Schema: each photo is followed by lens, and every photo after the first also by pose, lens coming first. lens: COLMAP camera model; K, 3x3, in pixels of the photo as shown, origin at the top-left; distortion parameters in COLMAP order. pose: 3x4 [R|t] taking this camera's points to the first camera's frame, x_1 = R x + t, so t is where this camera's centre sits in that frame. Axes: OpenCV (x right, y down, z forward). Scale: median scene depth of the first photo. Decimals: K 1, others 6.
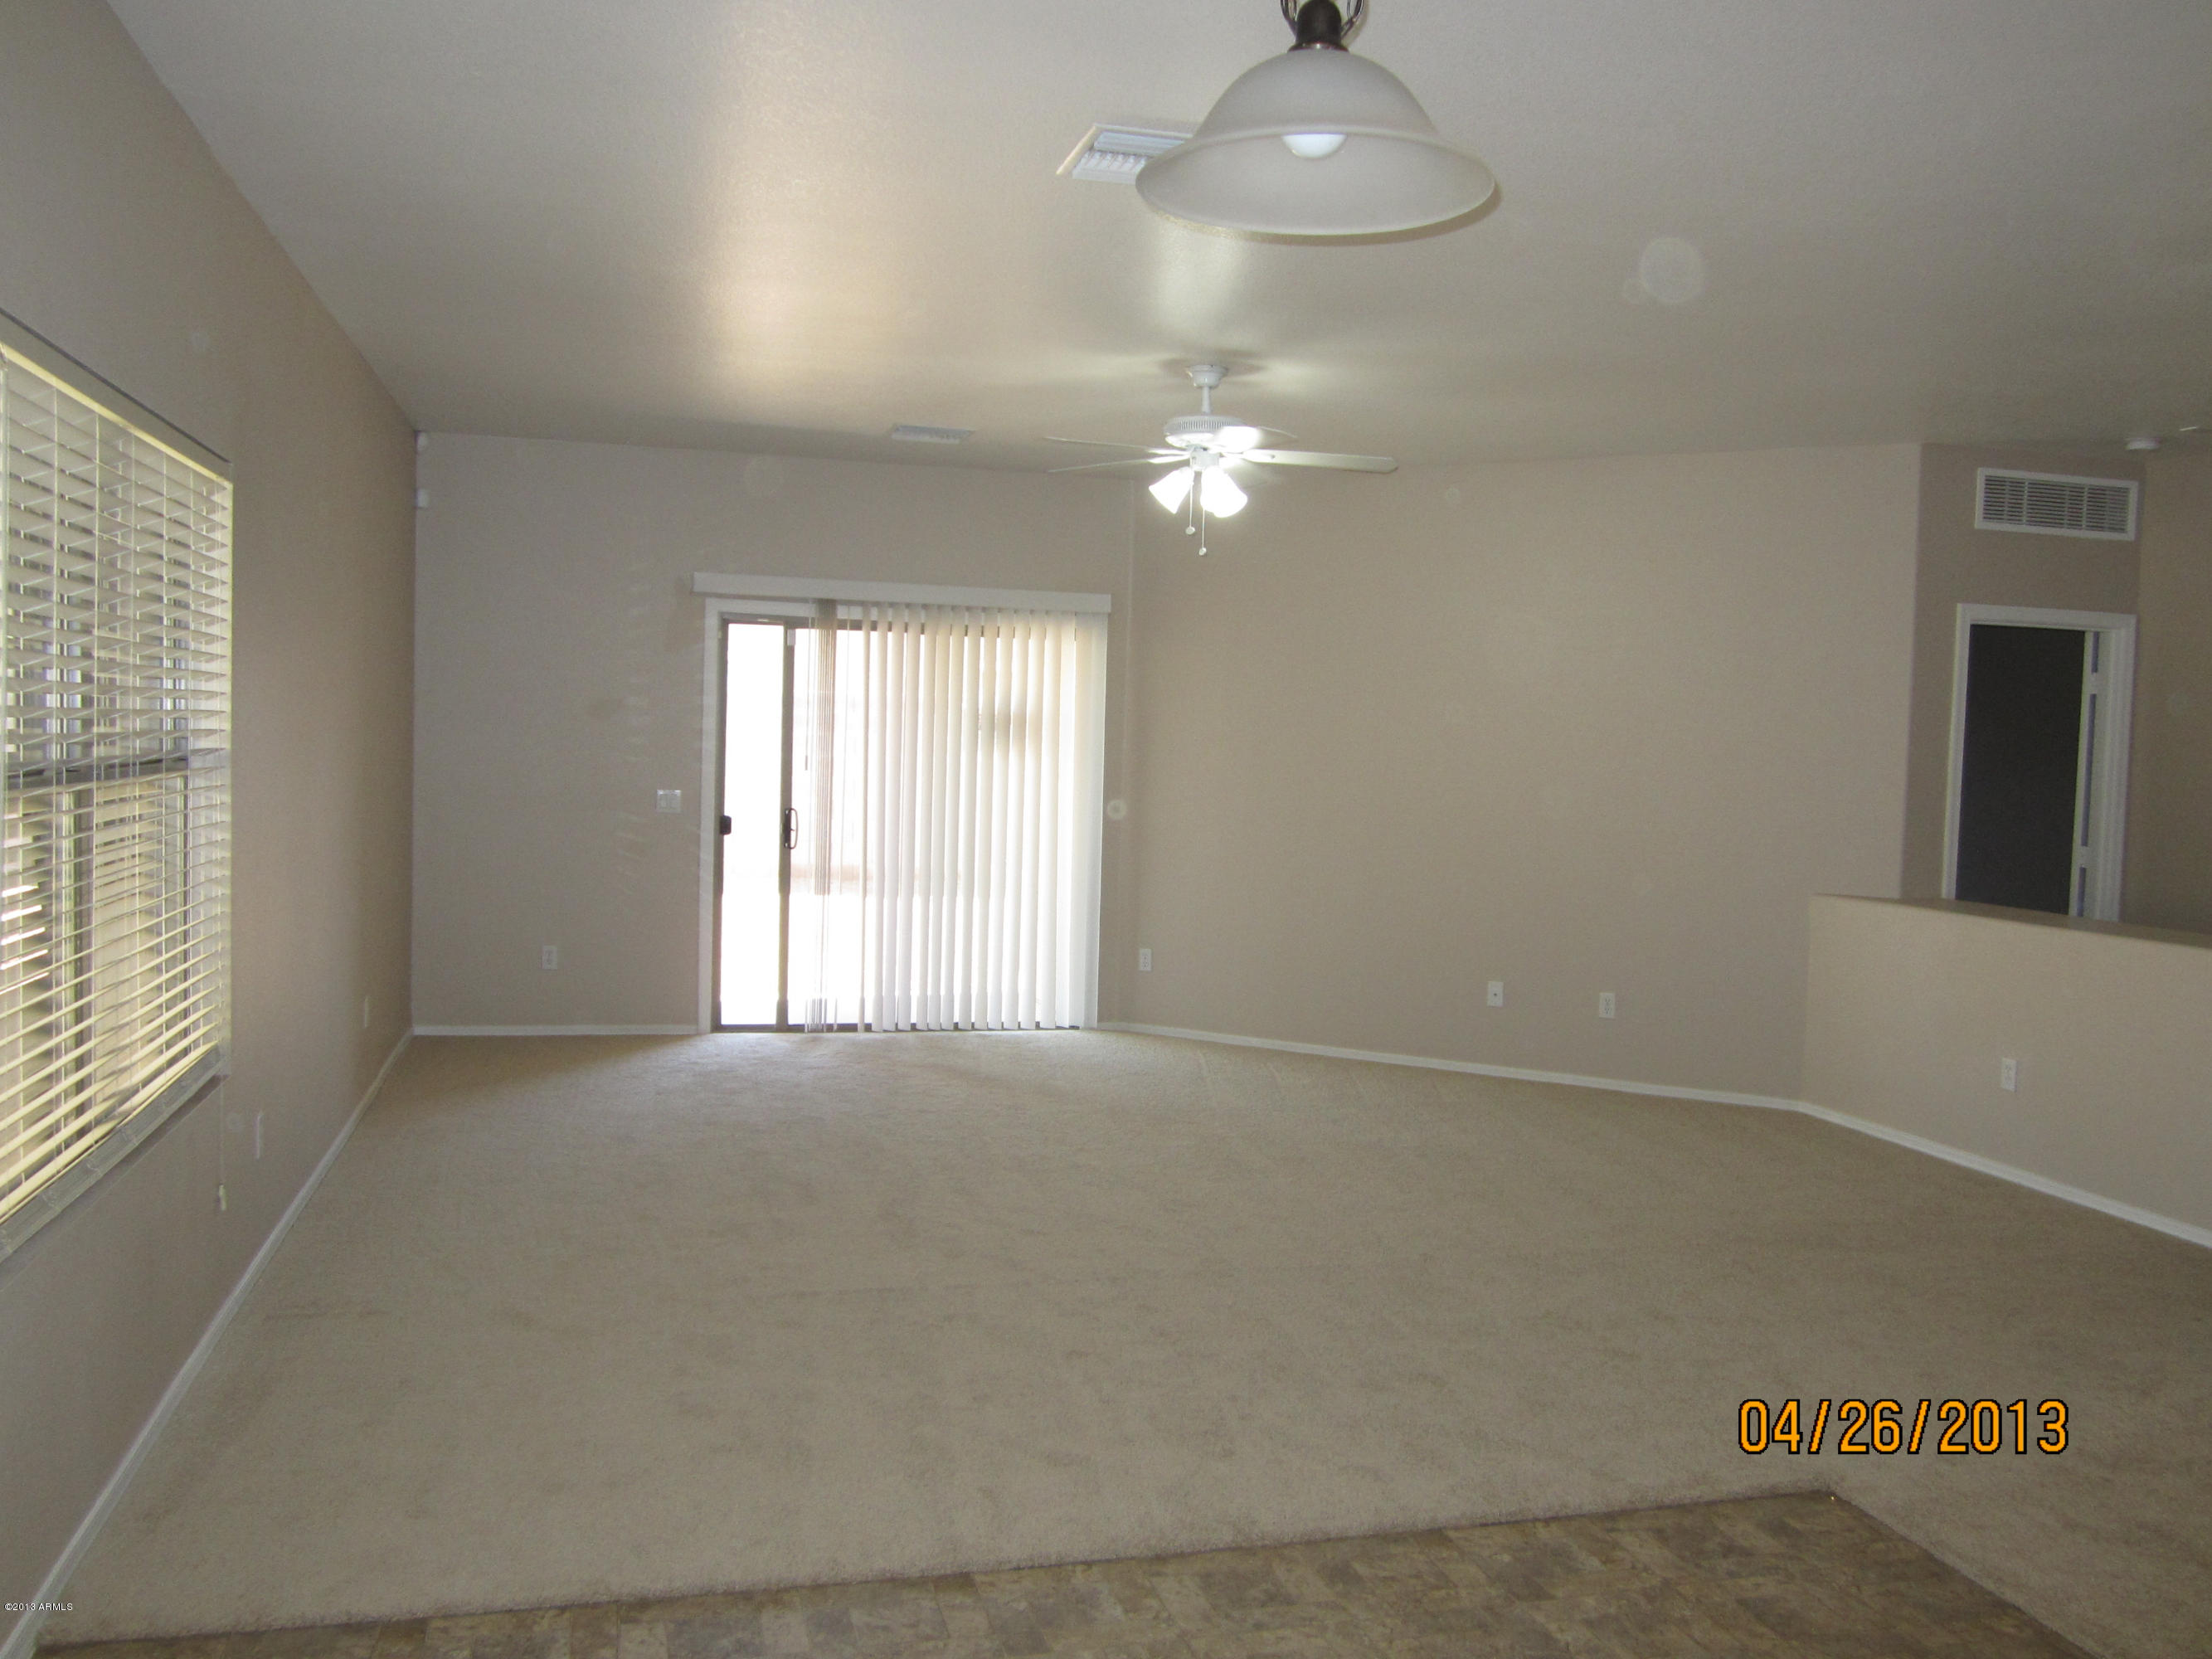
lens RADIAL K [[1830.3, 0, 1106.0], [0, 1830.3, 829.5], [0, 0, 1]] dist [-0.048347, 0.022774]
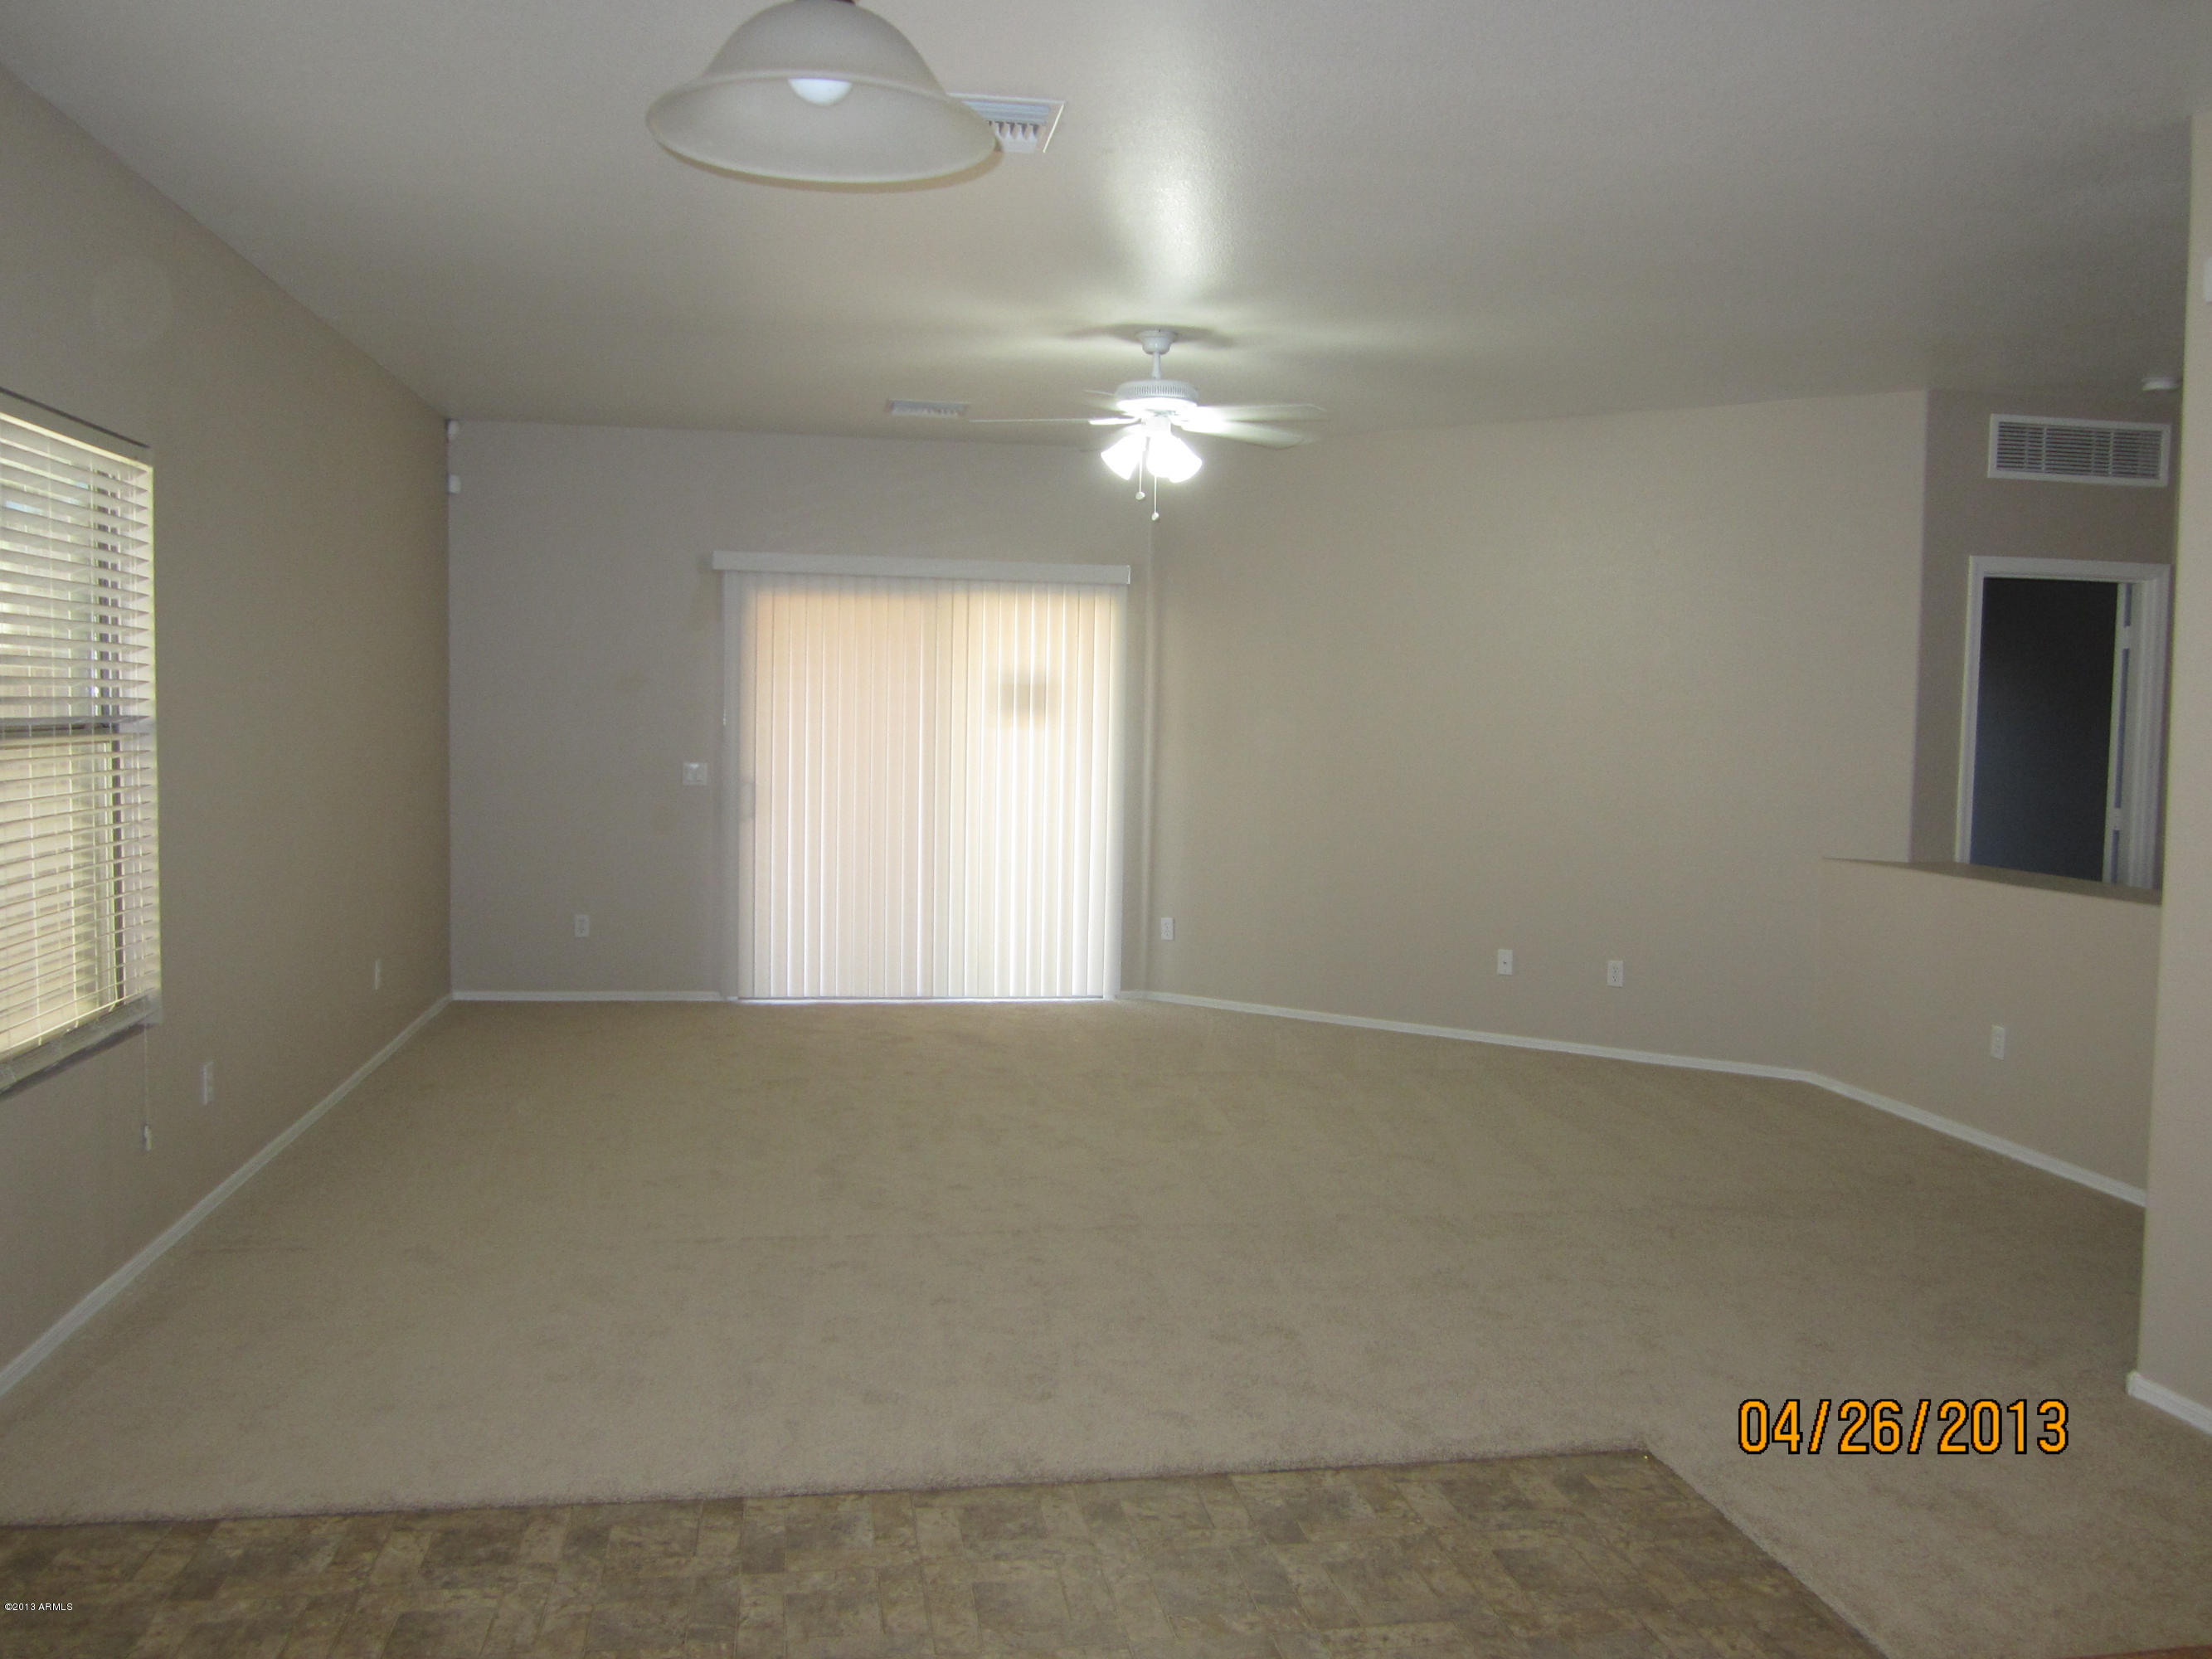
lens RADIAL K [[1830.3, 0, 1106.0], [0, 1830.3, 829.5], [0, 0, 1]] dist [-0.048347, 0.022774]
pose [[0.995391, -0.005068, -0.095767, 0.207603], [0.005944, 0.999943, 0.008864, 0.018519], [0.095716, -0.009393, 0.995364, -0.005995]]
